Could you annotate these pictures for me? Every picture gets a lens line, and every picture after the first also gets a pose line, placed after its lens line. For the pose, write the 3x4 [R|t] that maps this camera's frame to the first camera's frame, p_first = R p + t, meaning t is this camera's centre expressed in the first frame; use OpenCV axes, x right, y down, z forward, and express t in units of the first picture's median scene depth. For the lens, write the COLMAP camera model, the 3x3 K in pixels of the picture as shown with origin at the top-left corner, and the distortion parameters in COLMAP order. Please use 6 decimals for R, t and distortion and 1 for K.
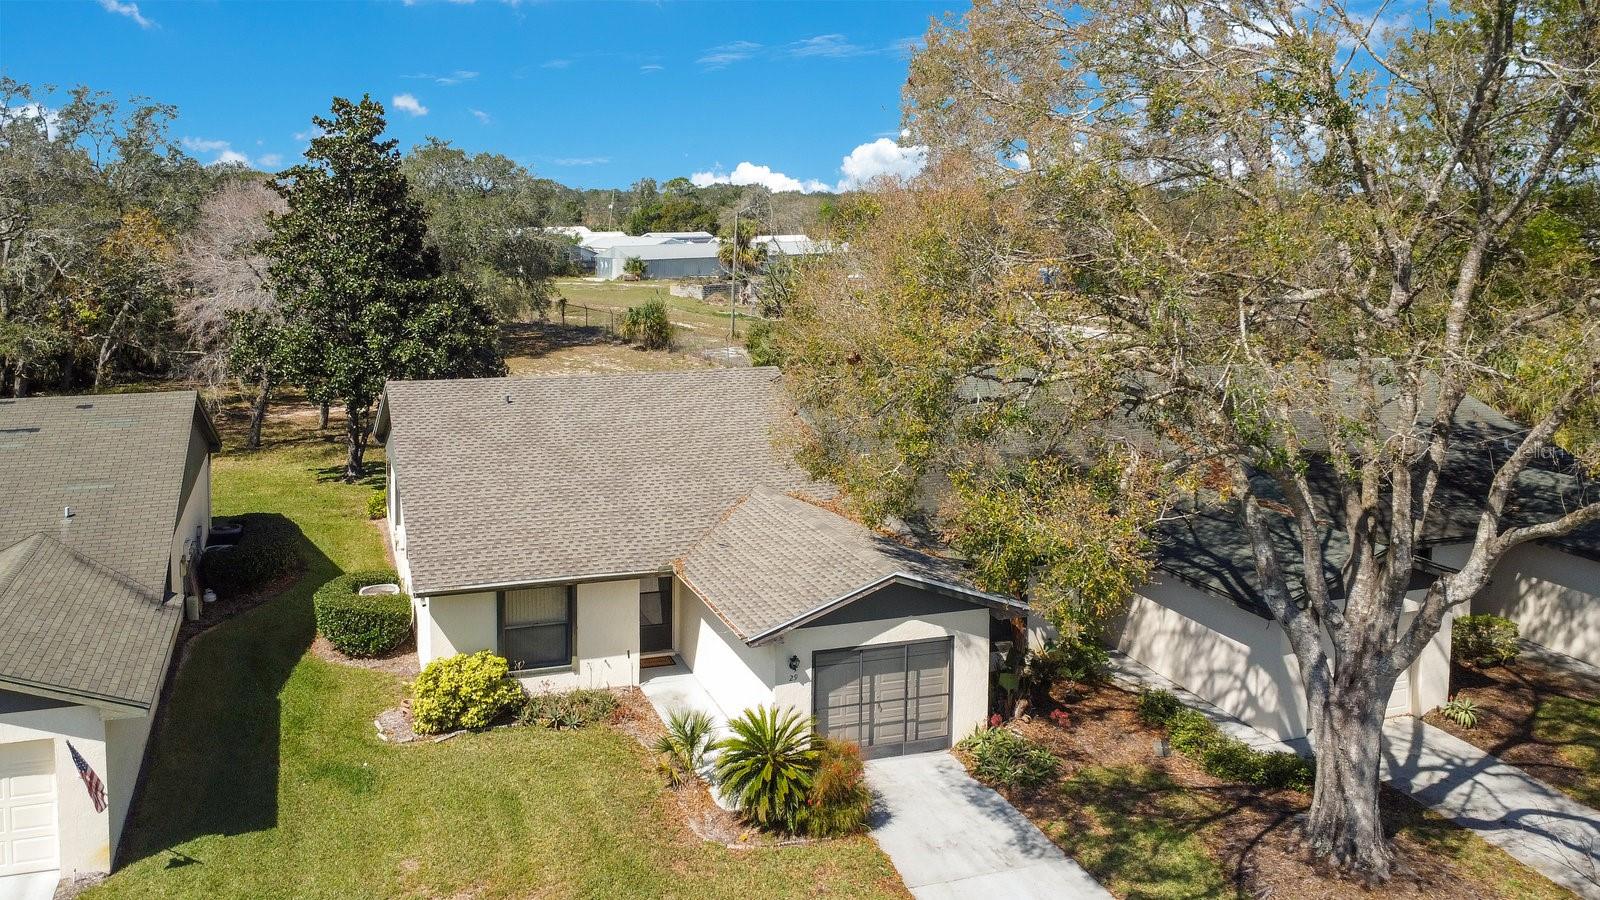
lens RADIAL K [[1336.7, 0, 800.0], [0, 1336.7, 450.0], [0, 0, 1]] dist [-0.062995, 0.004972]
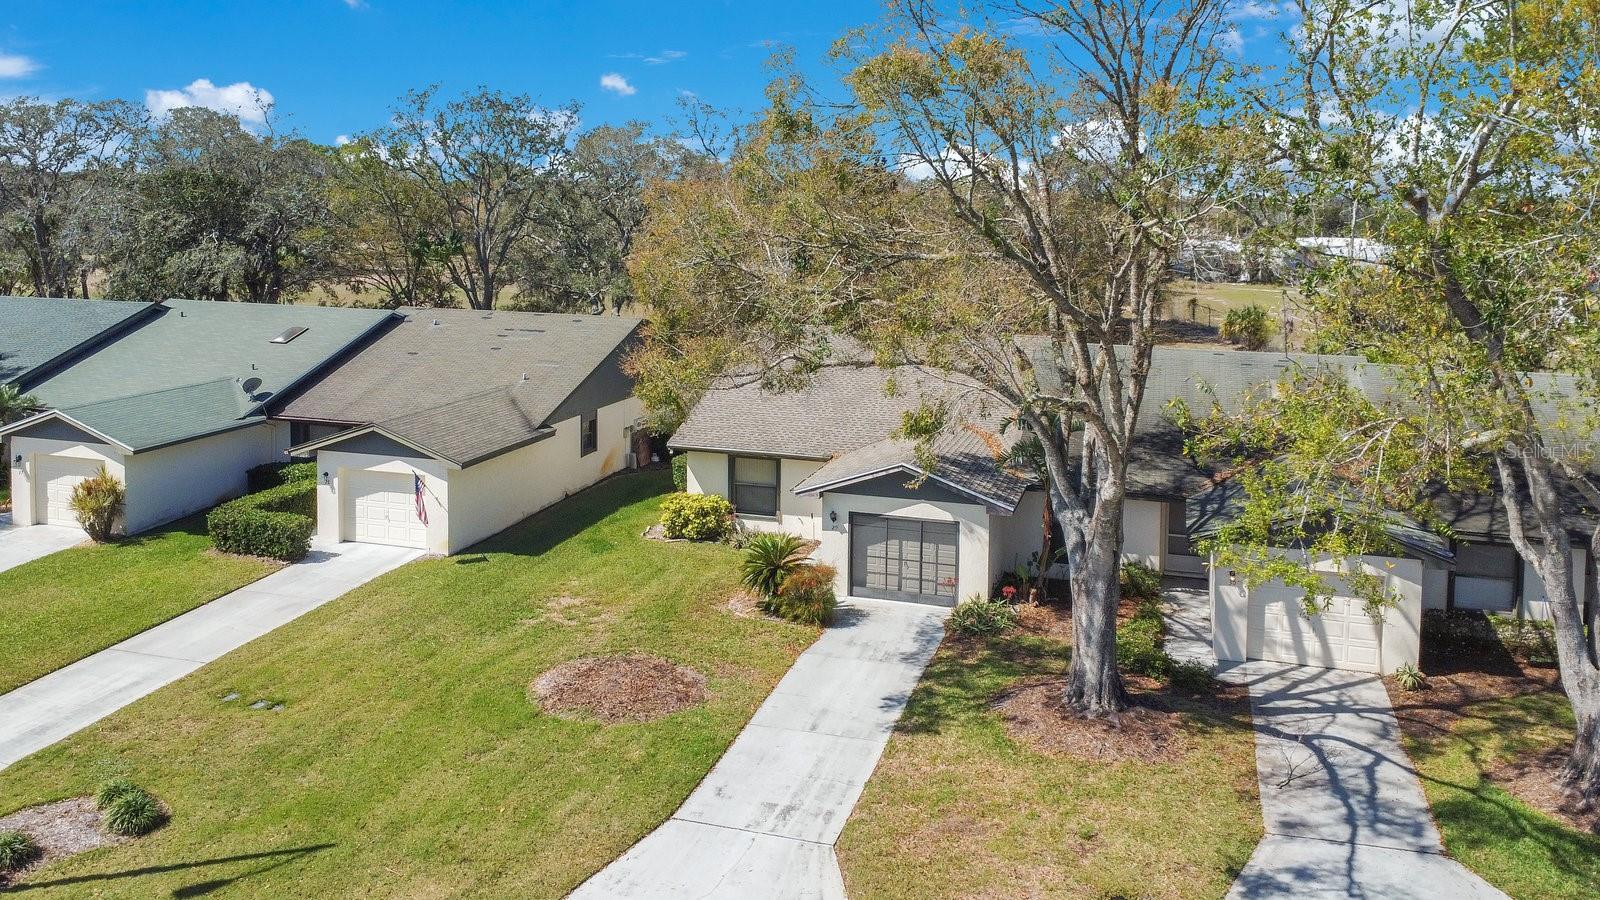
lens RADIAL K [[1336.7, 0, 800.0], [0, 1336.7, 450.0], [0, 0, 1]] dist [-0.062995, 0.004972]
pose [[0.812766, 0.117833, -0.570549, 0.765146], [-0.120584, 0.992150, 0.033129, 0.041127], [0.569974, 0.041873, 0.820595, -0.220662]]
